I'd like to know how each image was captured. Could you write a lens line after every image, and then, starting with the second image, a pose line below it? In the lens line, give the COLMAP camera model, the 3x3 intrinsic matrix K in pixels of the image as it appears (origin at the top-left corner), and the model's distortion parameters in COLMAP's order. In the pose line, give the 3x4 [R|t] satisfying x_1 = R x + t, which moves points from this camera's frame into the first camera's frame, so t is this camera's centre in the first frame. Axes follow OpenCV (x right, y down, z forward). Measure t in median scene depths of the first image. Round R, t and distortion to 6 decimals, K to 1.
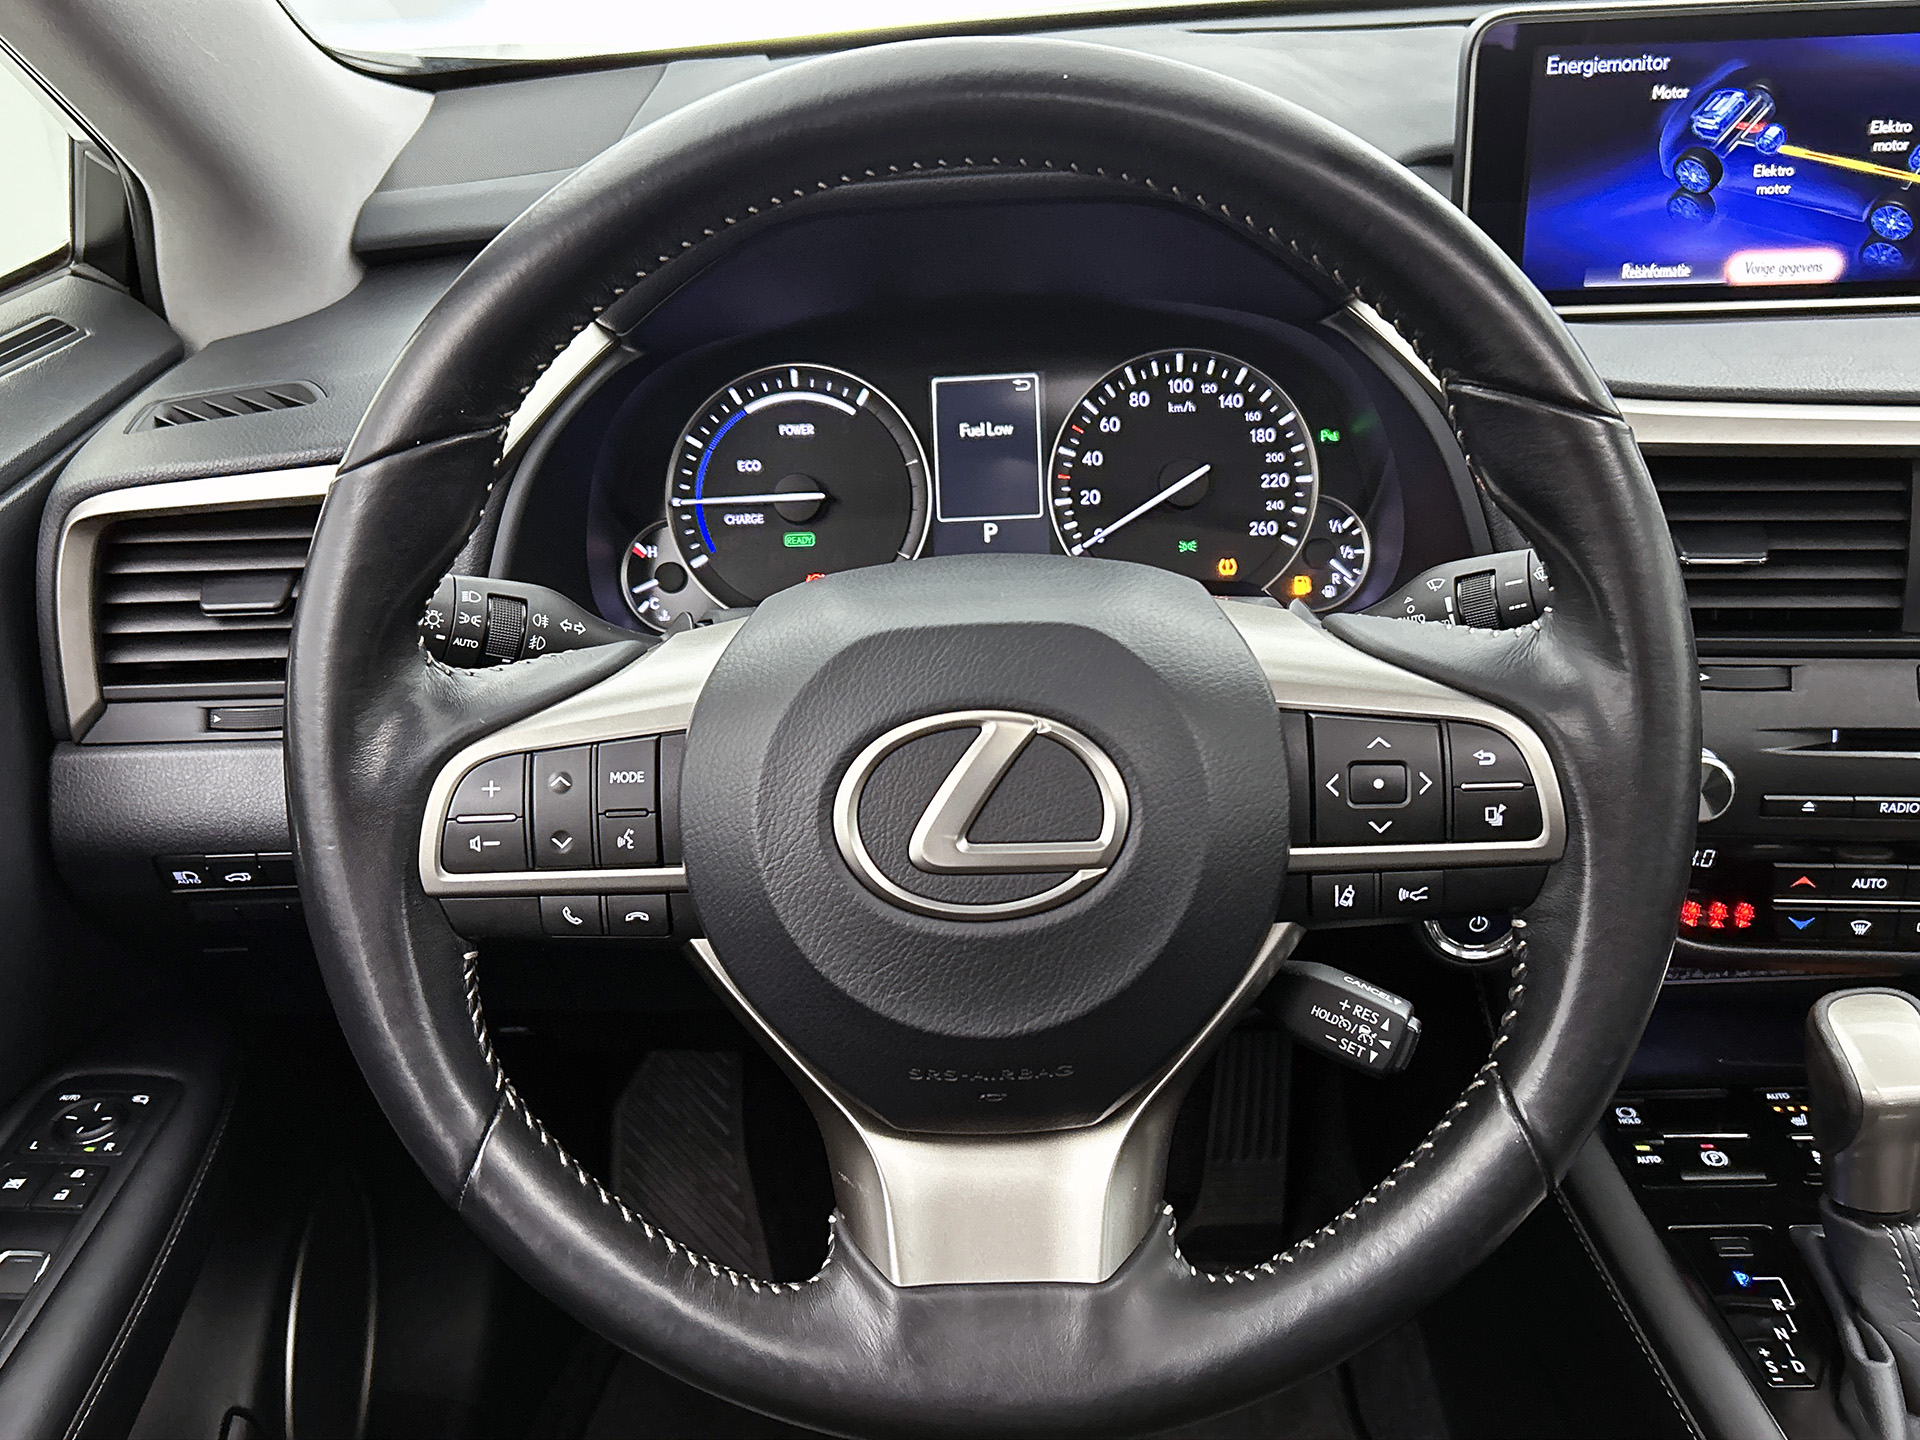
lens RADIAL K [[1807.5, 0, 948.4], [0, 1807.5, 738.2], [0, 0, 1]] dist [0.023723, 0.000000]
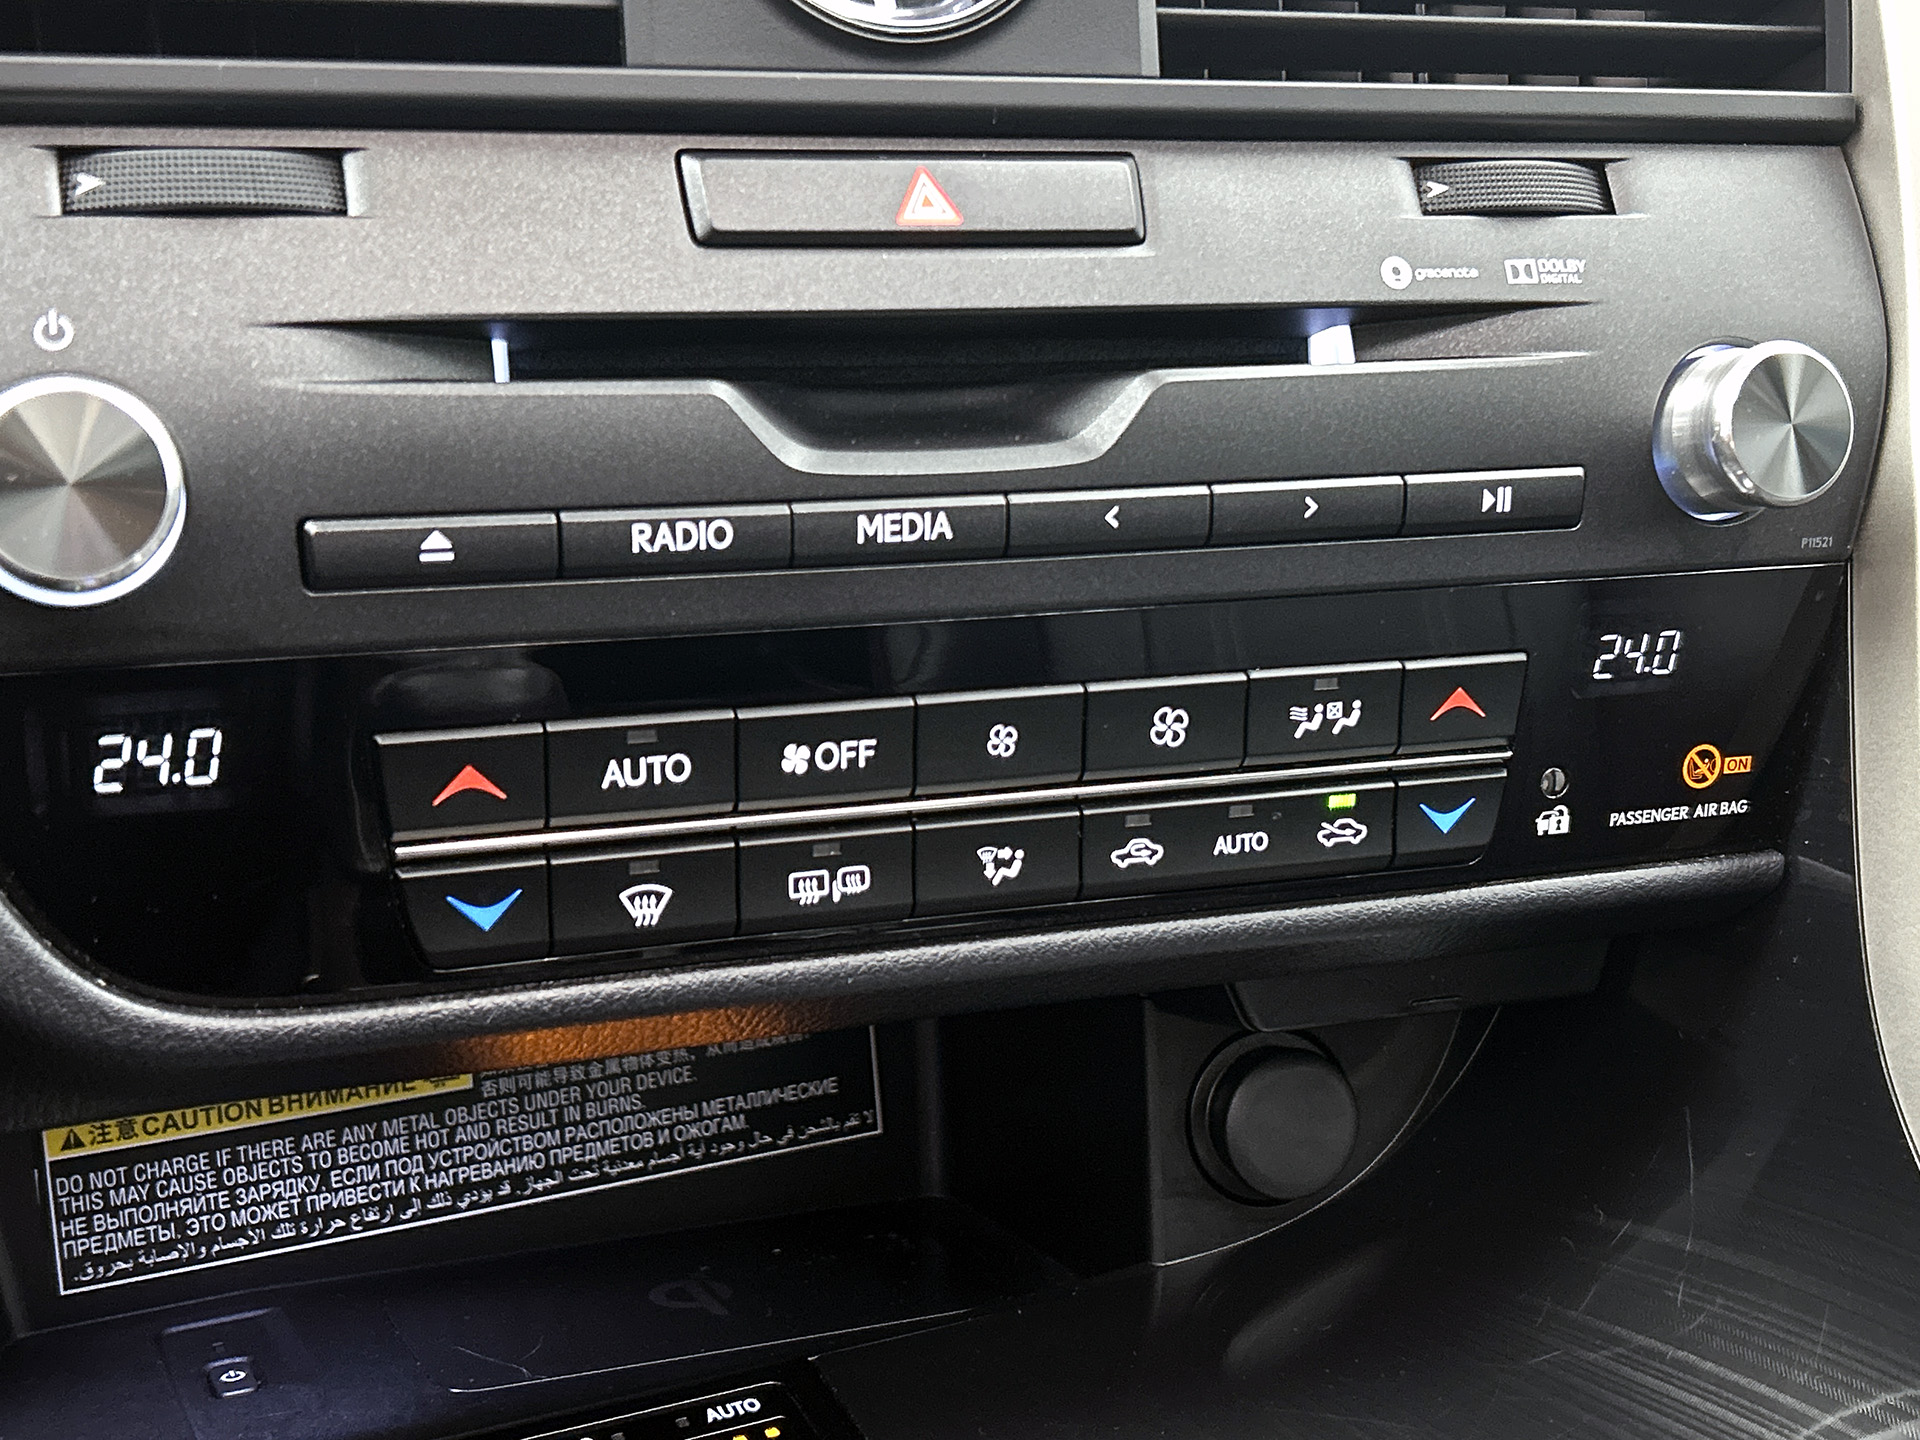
lens RADIAL K [[2373.2, 0, 955.7], [0, 2373.2, 751.8], [0, 0, 1]] dist [0.066135, 0.000000]
pose [[0.895457, -0.065867, 0.440249, 0.347401], [0.135721, 0.982301, -0.129088, 0.141431], [-0.423955, 0.175344, 0.888548, 0.545310]]
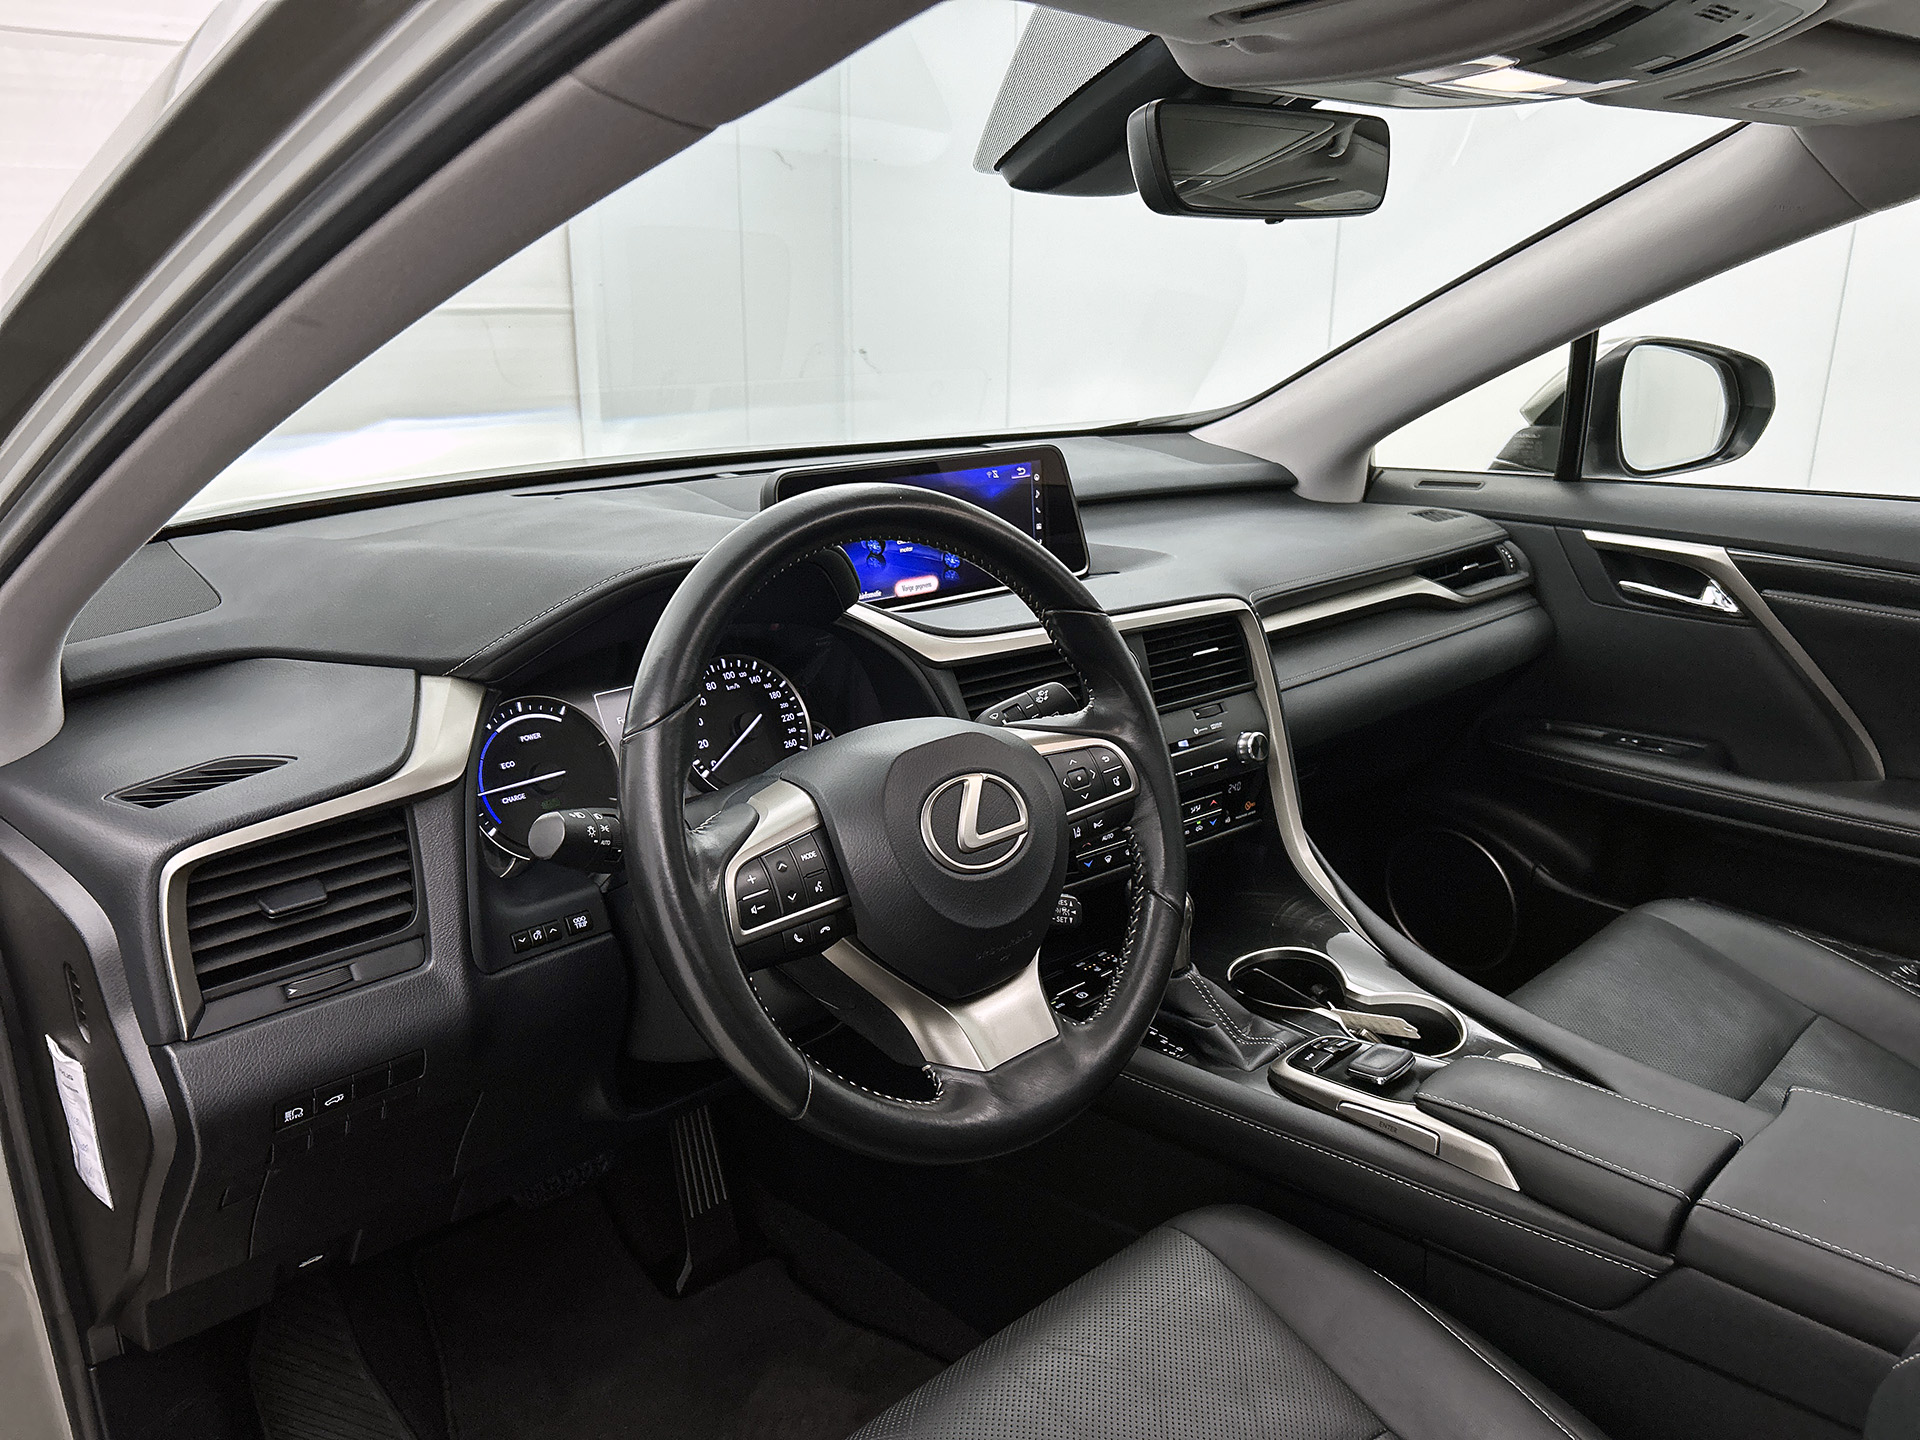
lens RADIAL K [[1443.6, 0, 965.5], [0, 1443.6, 722.0], [0, 0, 1]] dist [0.044861, -0.062674]
pose [[0.711080, -0.165391, 0.683383, -0.746239], [0.310380, 0.945951, -0.094022, 0.057626], [-0.630896, 0.278965, 0.723981, -0.167898]]
